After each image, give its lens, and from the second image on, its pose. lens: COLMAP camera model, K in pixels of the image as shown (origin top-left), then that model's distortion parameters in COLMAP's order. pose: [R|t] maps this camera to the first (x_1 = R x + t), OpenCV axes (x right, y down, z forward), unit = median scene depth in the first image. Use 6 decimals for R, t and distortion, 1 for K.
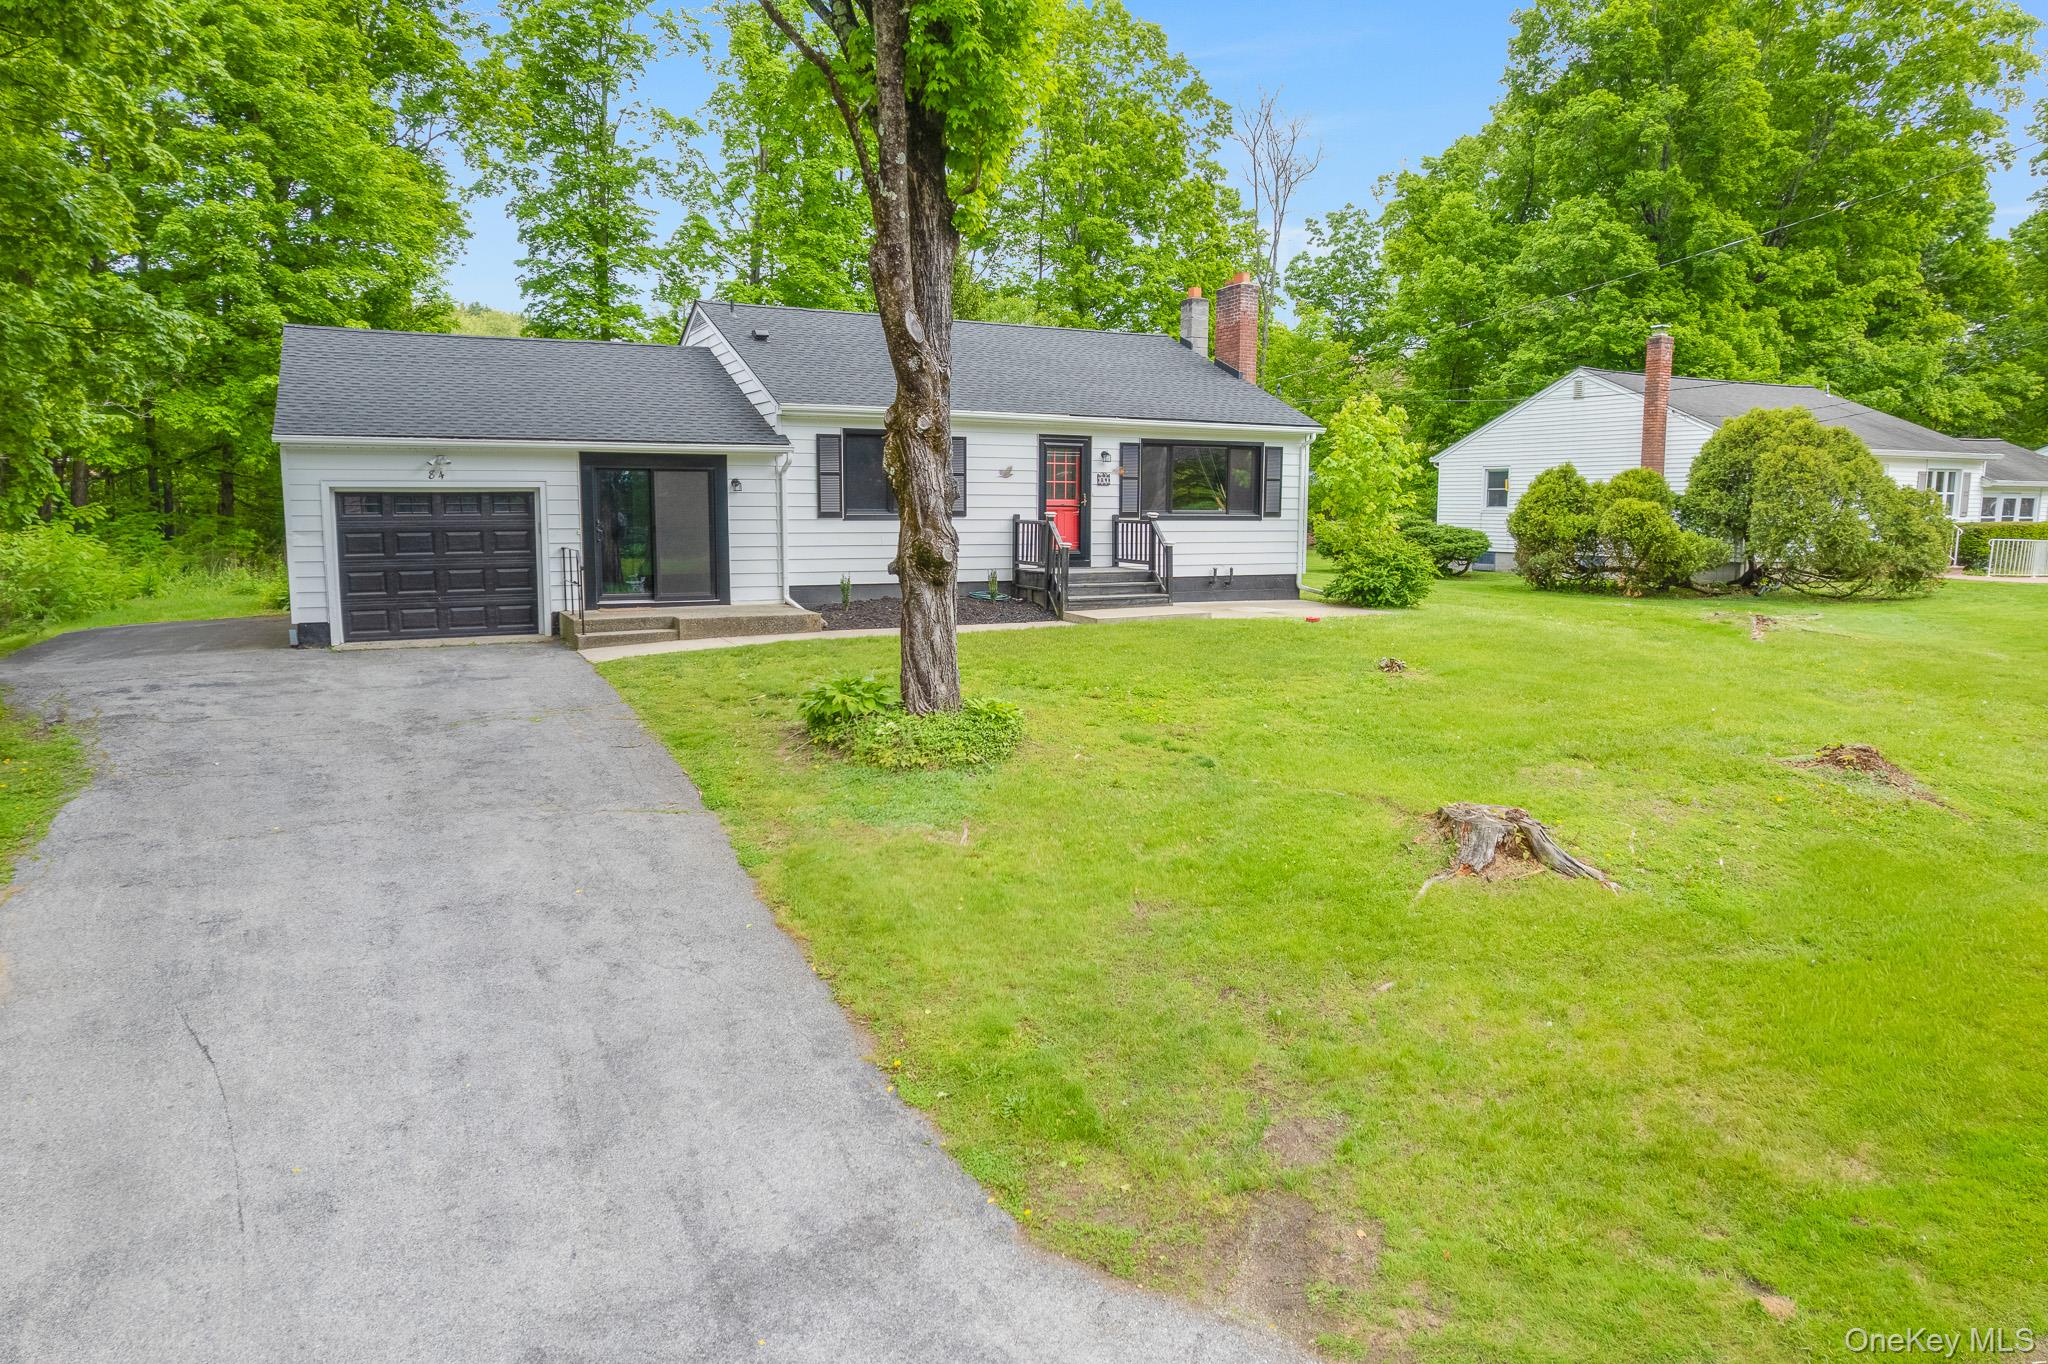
lens RADIAL K [[1309.7, 0, 1024.8], [0, 1309.7, 682.4], [0, 0, 1]] dist [-0.049466, 0.034803]
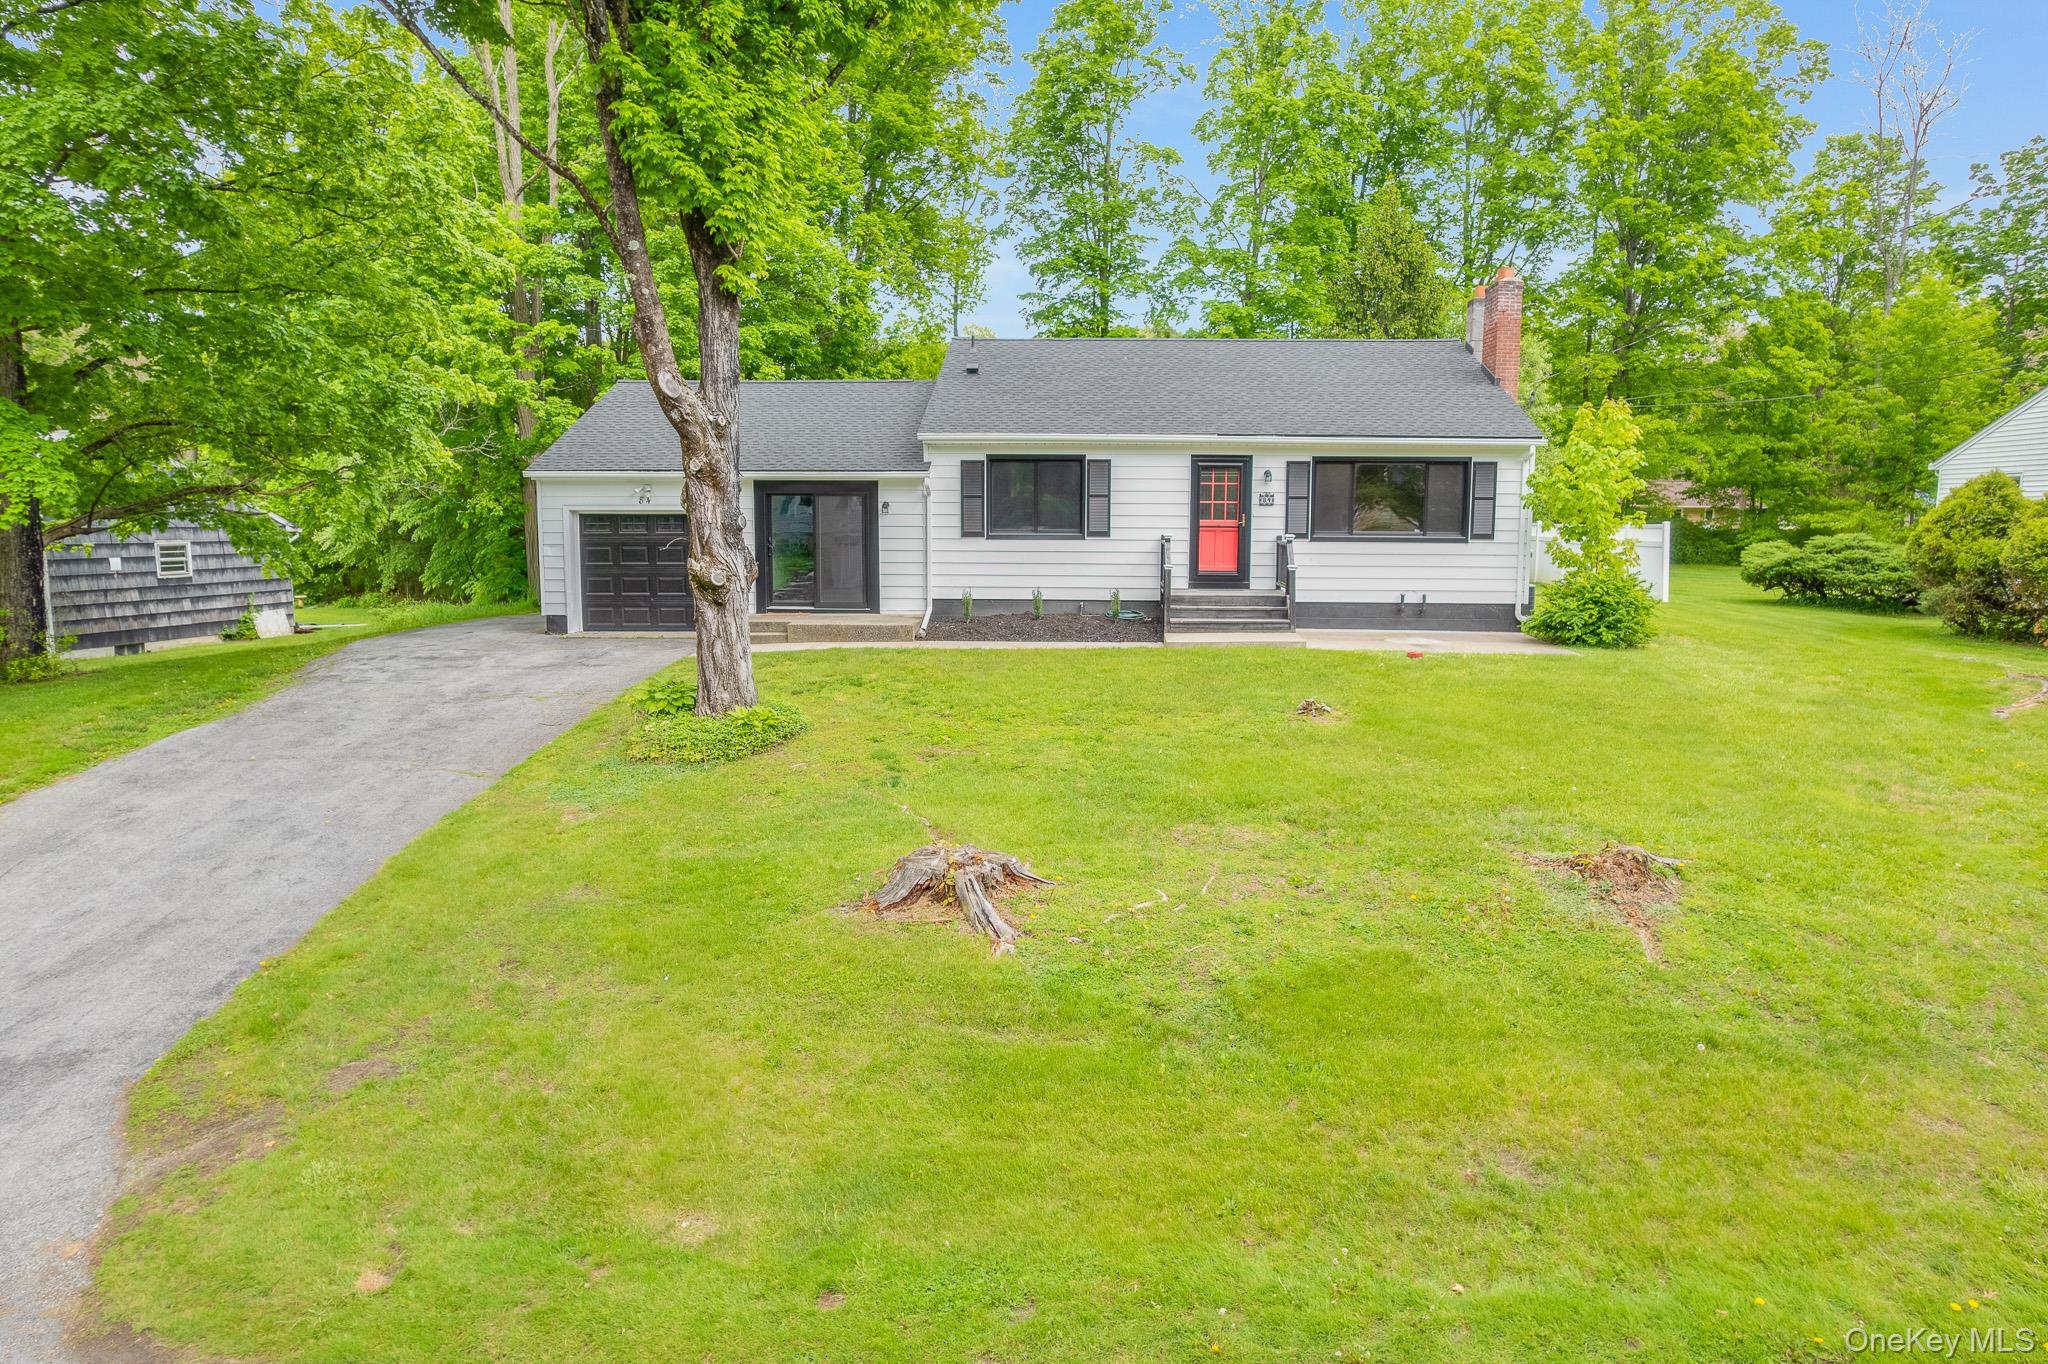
lens RADIAL K [[1309.7, 0, 1022.1], [0, 1309.7, 680.1], [0, 0, 1]] dist [-0.049466, 0.034803]
pose [[0.870845, 0.063409, -0.487452, 0.386851], [-0.066240, 0.997738, 0.011448, -0.020973], [0.487075, 0.022319, 0.873075, 0.070034]]
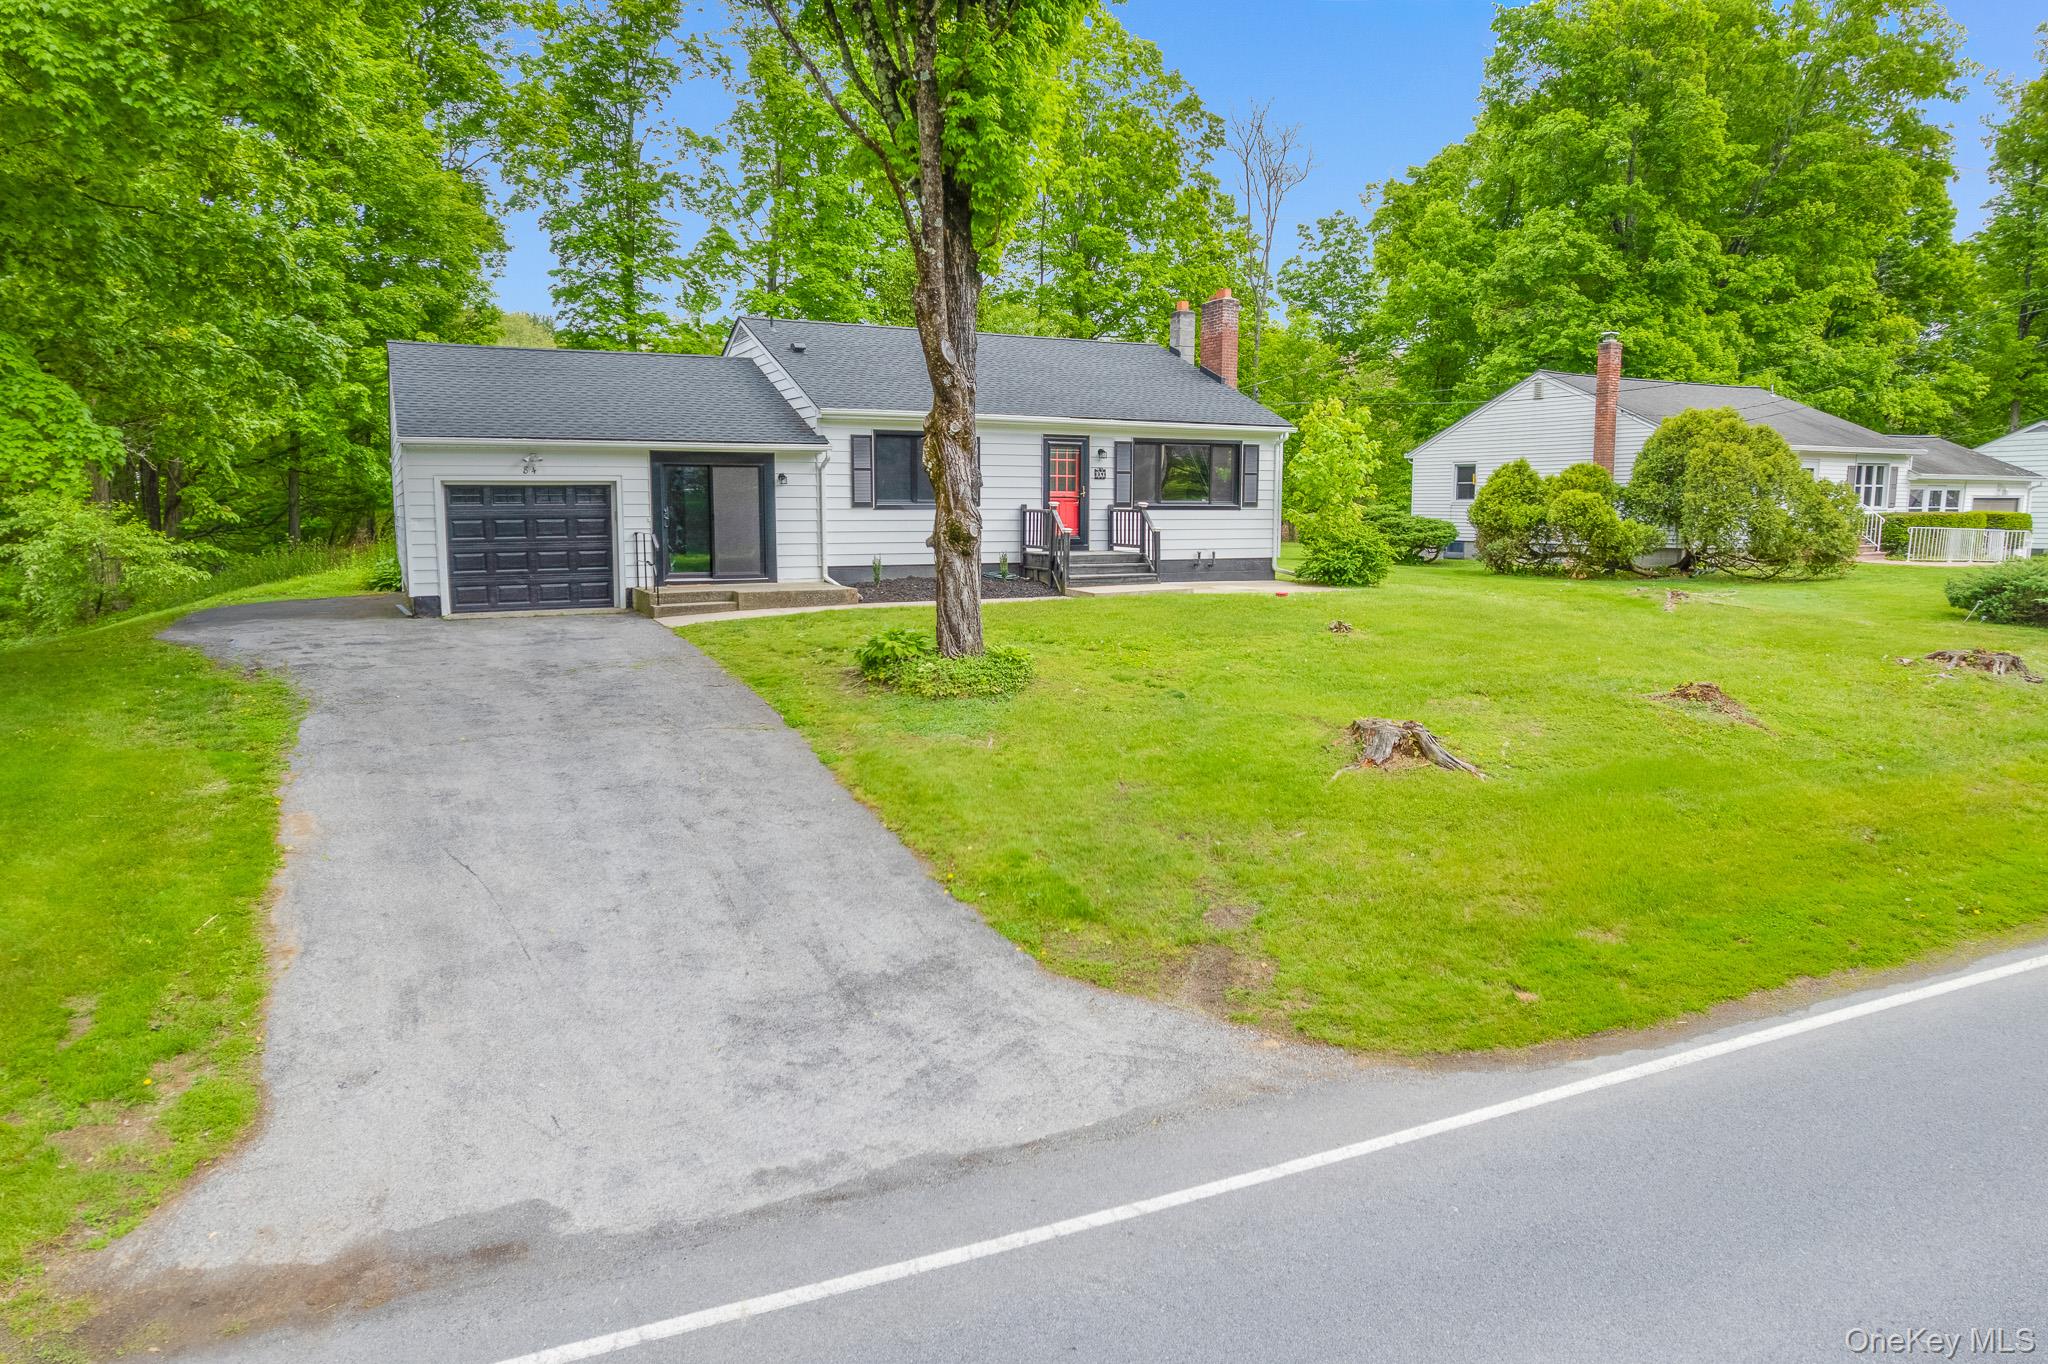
lens RADIAL K [[1309.7, 0, 1020.3], [0, 1309.7, 681.0], [0, 0, 1]] dist [-0.049466, 0.034803]
pose [[0.999989, -0.001943, -0.004298, -0.004649], [0.001944, 0.999998, 0.000359, 0.024721], [0.004297, -0.000367, 0.999991, -0.138887]]
